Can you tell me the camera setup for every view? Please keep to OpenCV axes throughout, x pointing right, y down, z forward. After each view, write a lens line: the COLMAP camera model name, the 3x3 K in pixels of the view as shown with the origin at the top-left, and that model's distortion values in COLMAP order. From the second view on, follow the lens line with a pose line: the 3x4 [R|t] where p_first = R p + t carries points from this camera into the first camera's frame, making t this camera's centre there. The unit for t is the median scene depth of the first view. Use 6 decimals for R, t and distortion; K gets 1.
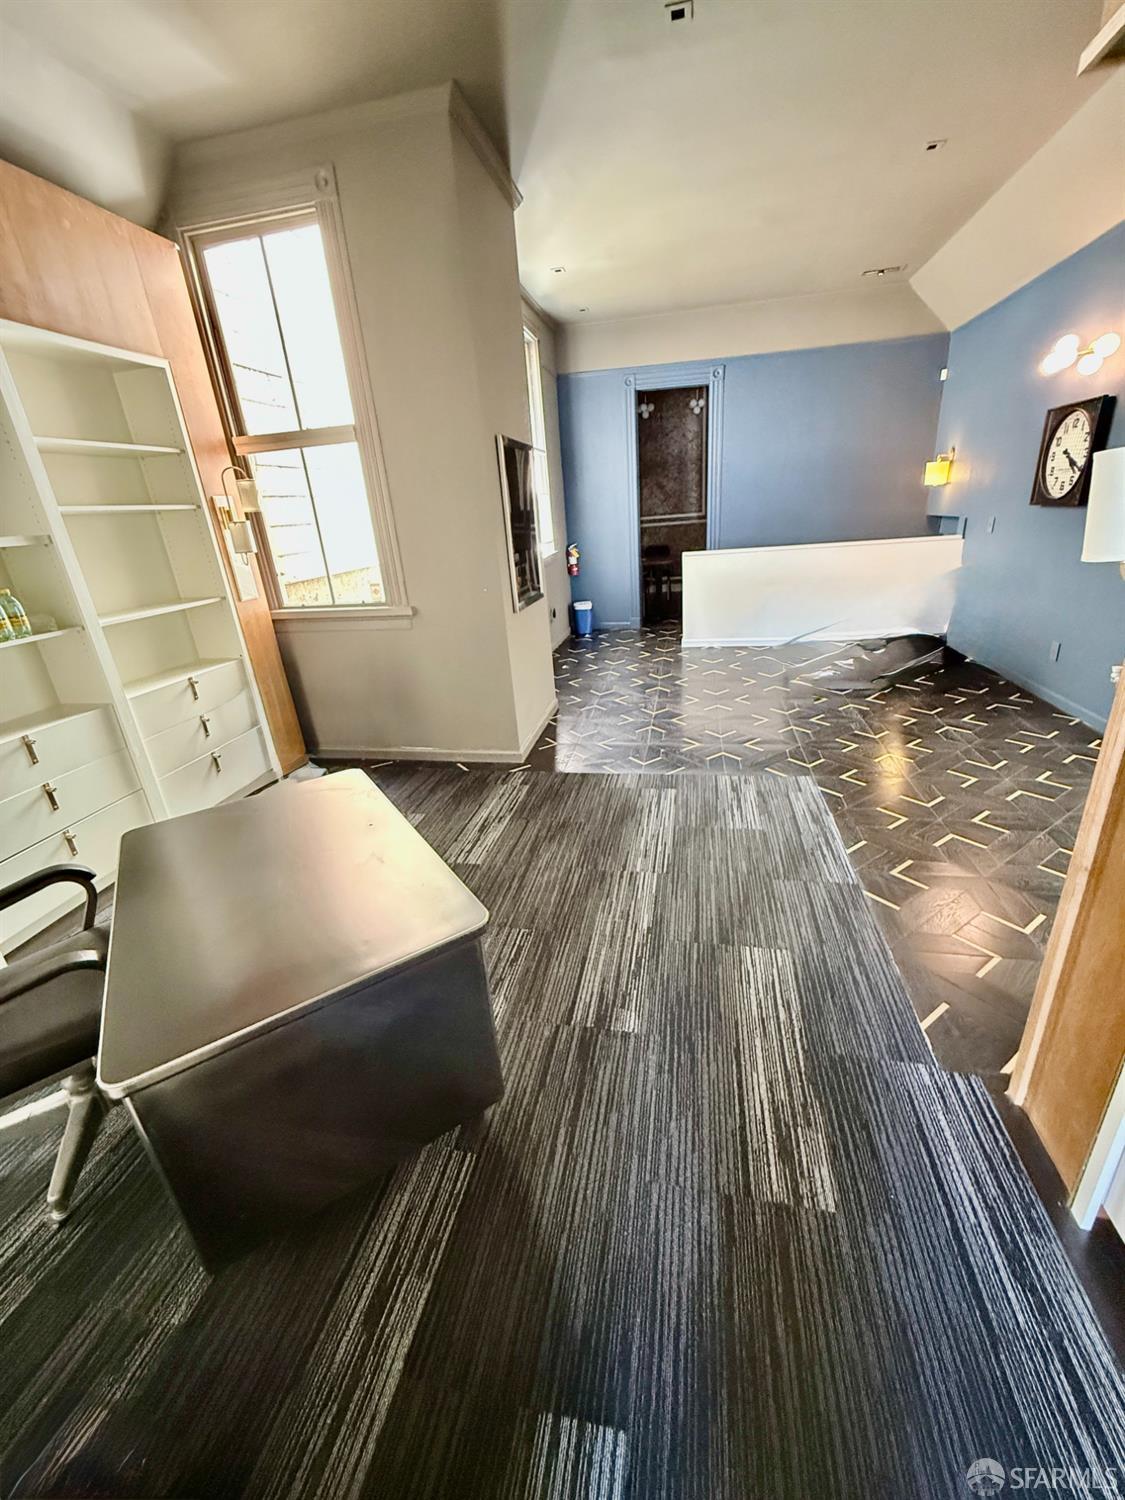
lens RADIAL K [[602.5, 0, 562.9], [0, 602.5, 749.0], [0, 0, 1]] dist [-0.001033, -0.000070]
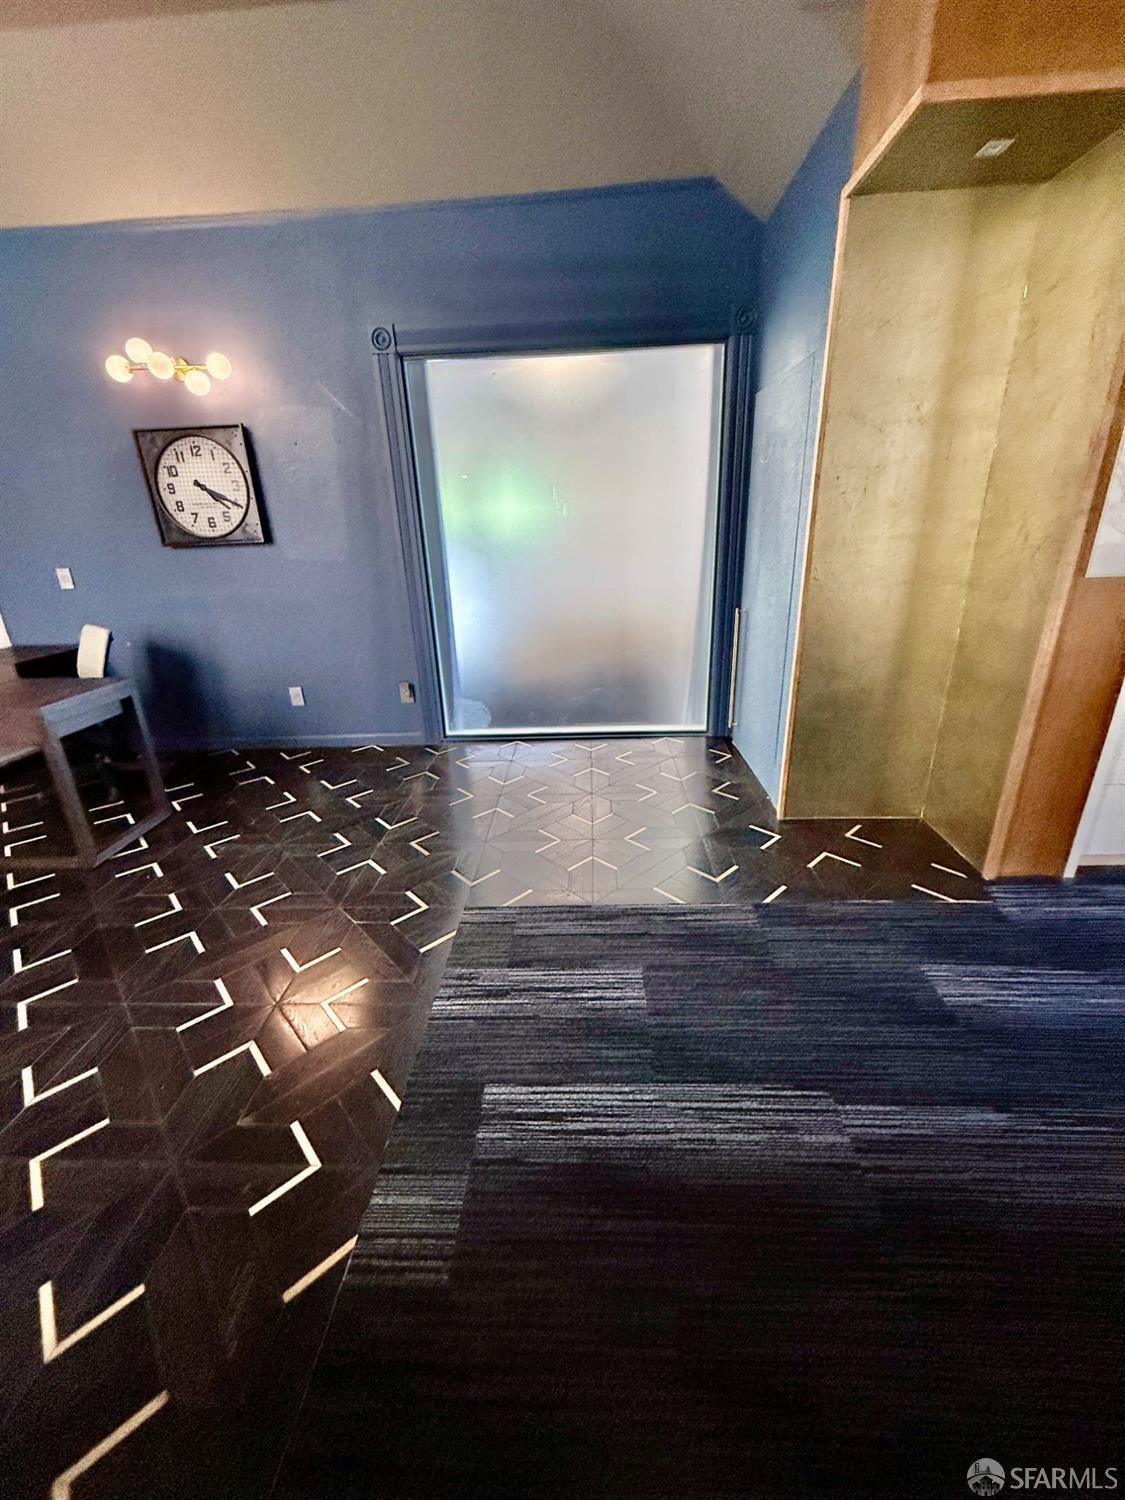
lens RADIAL K [[602.5, 0, 564.4], [0, 602.5, 753.3], [0, 0, 1]] dist [-0.001033, -0.000070]
pose [[-0.161783, -0.280277, 0.946188, -0.197154], [0.408823, 0.853633, 0.322762, -0.293202], [-0.898159, 0.439040, -0.023520, 0.928138]]
